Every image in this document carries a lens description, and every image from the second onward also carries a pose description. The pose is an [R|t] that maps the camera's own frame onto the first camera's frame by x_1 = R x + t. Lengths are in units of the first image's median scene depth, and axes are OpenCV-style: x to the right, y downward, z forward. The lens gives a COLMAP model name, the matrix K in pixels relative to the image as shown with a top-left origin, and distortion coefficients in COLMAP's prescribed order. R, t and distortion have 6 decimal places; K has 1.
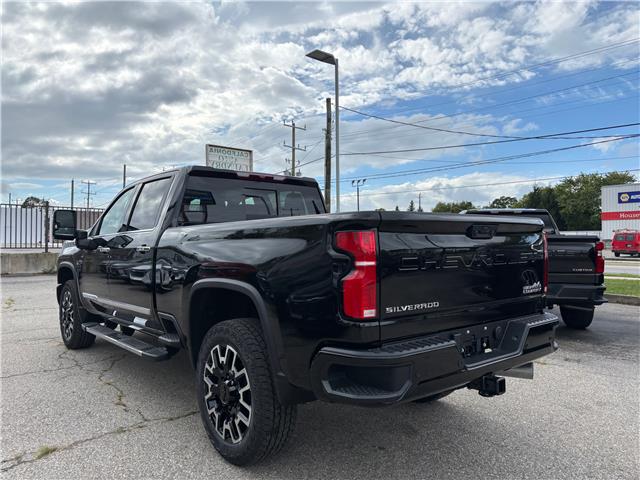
lens RADIAL K [[478.1, 0, 308.0], [0, 478.1, 231.3], [0, 0, 1]] dist [0.057169, -0.066038]
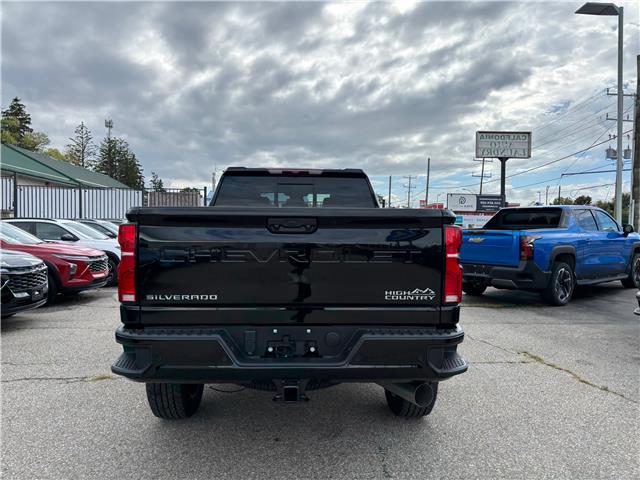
lens RADIAL K [[483.9, 0, 314.4], [0, 483.9, 238.2], [0, 0, 1]] dist [0.009788, -0.007356]
pose [[0.794293, 0.018905, -0.607241, 0.389175], [0.001011, 0.999473, 0.032439, -0.002348], [0.607535, -0.026380, 0.793855, 0.119414]]
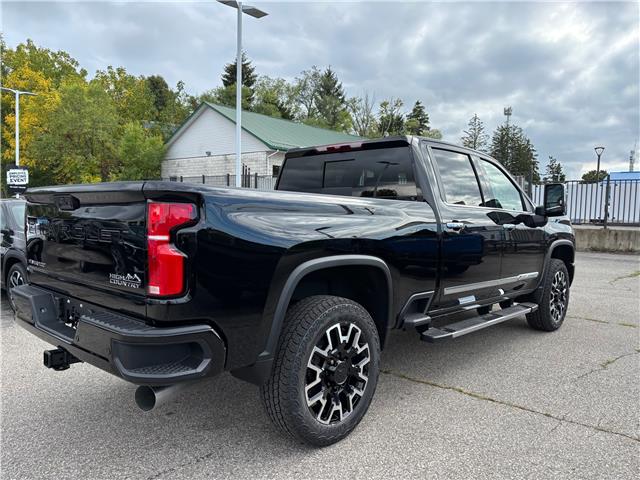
lens RADIAL K [[483.9, 0, 314.4], [0, 483.9, 238.2], [0, 0, 1]] dist [0.009788, -0.007356]
pose [[0.124752, 0.053511, -0.990744, 0.570591], [0.005746, 0.998489, 0.054653, 0.007893], [0.992171, -0.012511, 0.124256, 0.560697]]
